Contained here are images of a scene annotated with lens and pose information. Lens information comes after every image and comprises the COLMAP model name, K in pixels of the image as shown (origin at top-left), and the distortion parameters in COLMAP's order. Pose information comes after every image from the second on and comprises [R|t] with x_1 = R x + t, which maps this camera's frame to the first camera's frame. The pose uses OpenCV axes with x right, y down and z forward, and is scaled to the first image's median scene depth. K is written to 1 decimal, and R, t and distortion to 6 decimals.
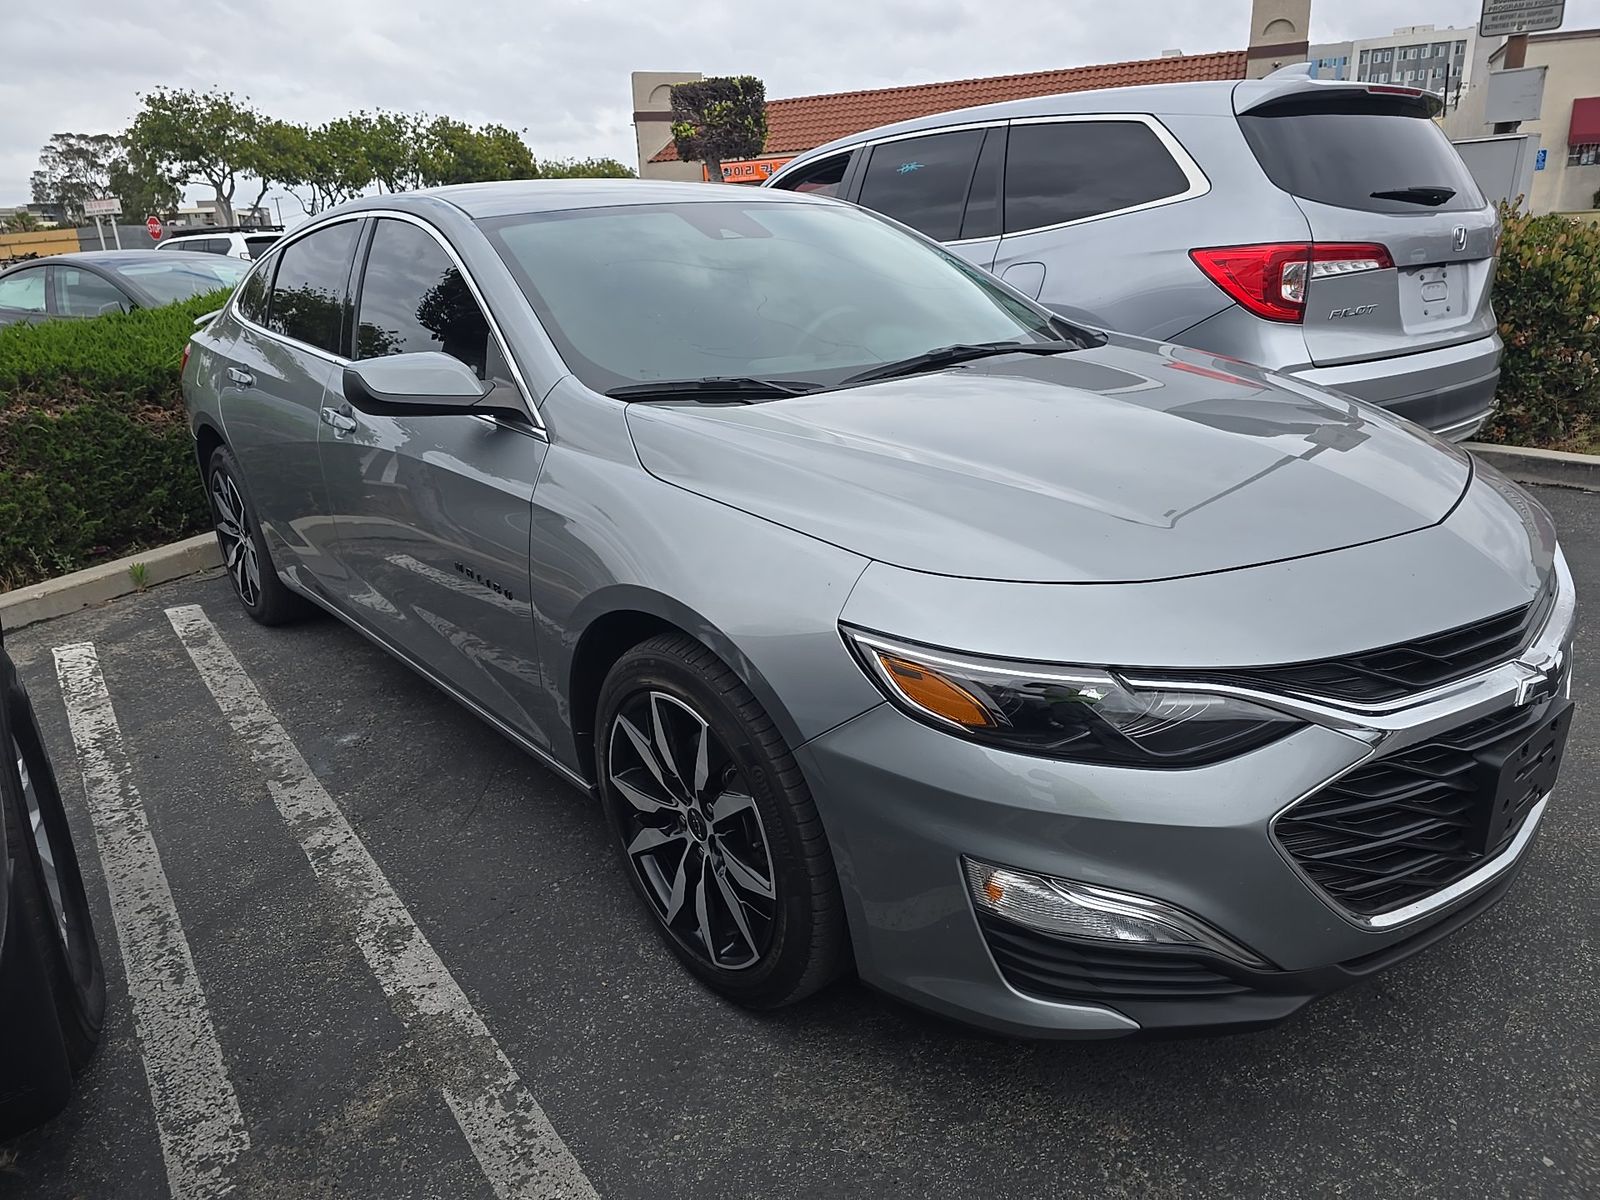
lens RADIAL K [[1059.7, 0, 806.3], [0, 1059.7, 604.4], [0, 0, 1]] dist [0.024338, -0.012405]
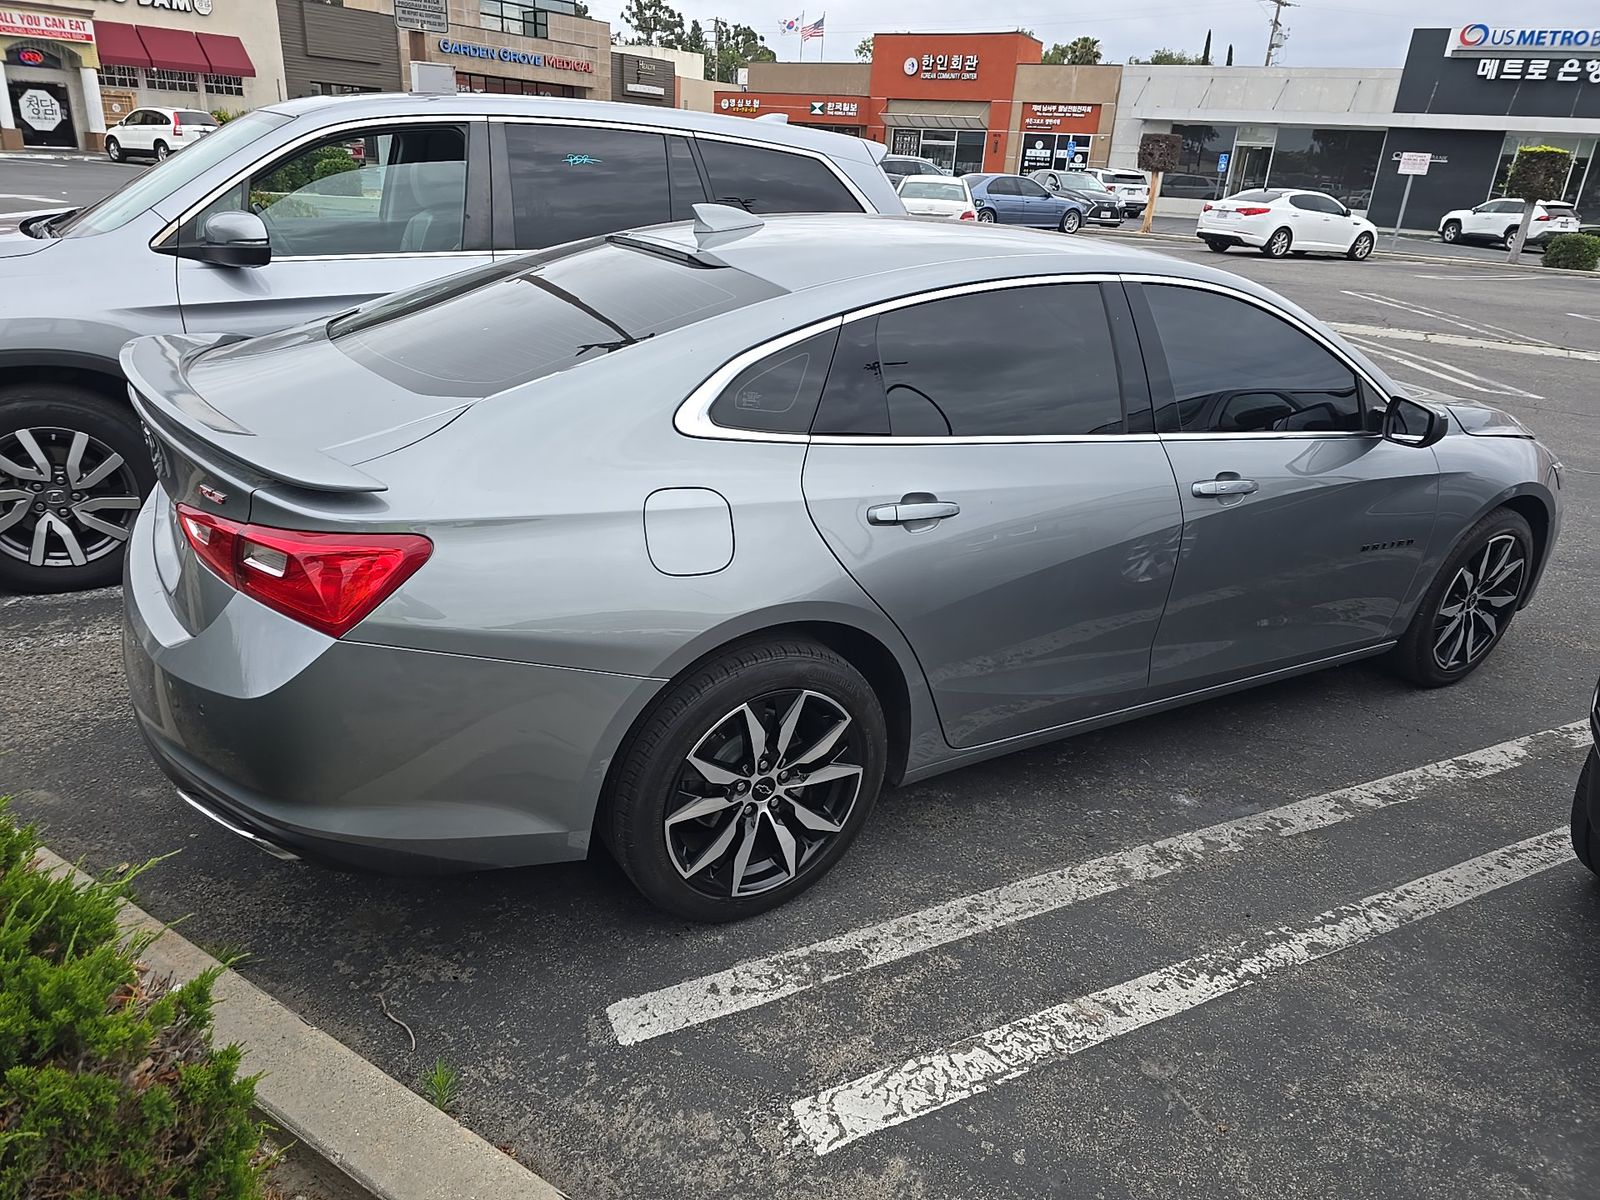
lens RADIAL K [[1059.7, 0, 806.8], [0, 1059.7, 597.2], [0, 0, 1]] dist [0.024338, -0.012405]
pose [[0.171735, -0.324734, 0.930083, -1.246557], [0.254589, 0.926668, 0.276533, -0.385814], [-0.951678, 0.189299, 0.241816, 0.965211]]
